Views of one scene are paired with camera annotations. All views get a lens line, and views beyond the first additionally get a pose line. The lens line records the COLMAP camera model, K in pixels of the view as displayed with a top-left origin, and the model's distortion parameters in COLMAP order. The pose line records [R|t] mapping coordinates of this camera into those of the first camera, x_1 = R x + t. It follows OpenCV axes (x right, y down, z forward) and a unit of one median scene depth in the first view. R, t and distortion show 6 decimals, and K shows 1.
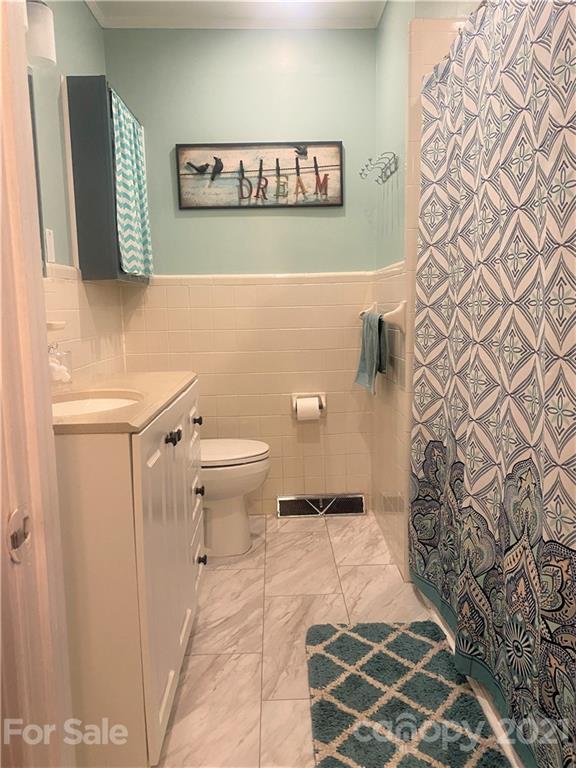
lens RADIAL K [[595.3, 0, 301.7], [0, 595.3, 382.1], [0, 0, 1]] dist [0.018070, -0.035742]
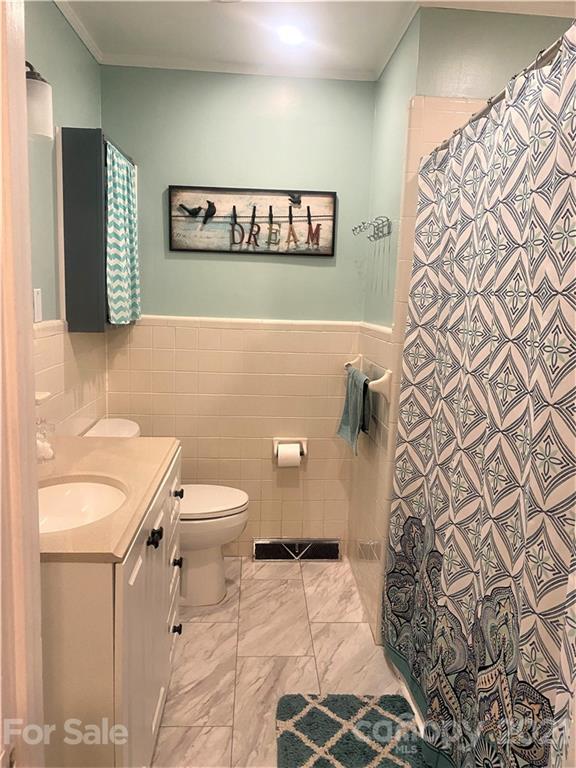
lens RADIAL K [[595.3, 0, 301.7], [0, 595.3, 382.1], [0, 0, 1]] dist [0.018070, -0.035742]
pose [[0.998146, 0.050063, 0.034621, -0.009899], [-0.050501, 0.998653, 0.011874, -0.103811], [-0.033980, -0.013600, 0.999330, -0.002102]]
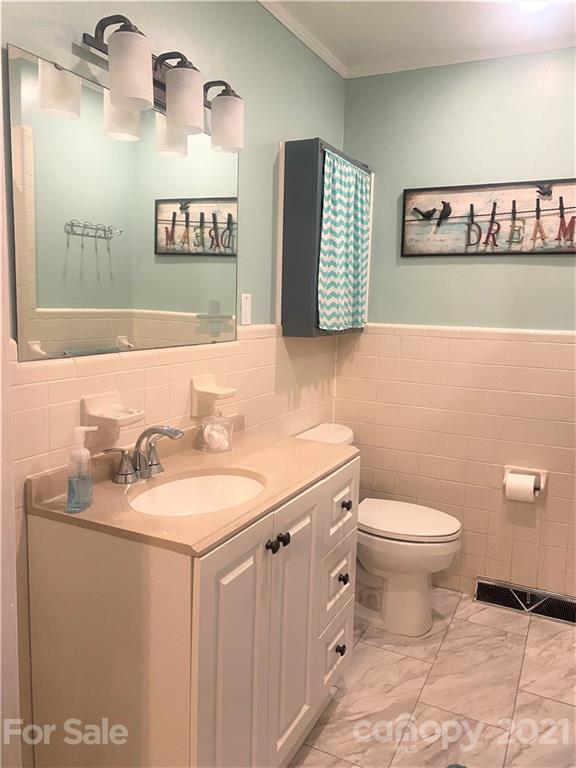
lens RADIAL K [[600.5, 0, 287.6], [0, 600.5, 376.2], [0, 0, 1]] dist [0.010814, -0.002869]
pose [[0.873857, 0.104071, -0.474914, 0.126067], [-0.109092, 0.993885, 0.017063, -0.104882], [0.473786, 0.036899, 0.879867, 0.077478]]
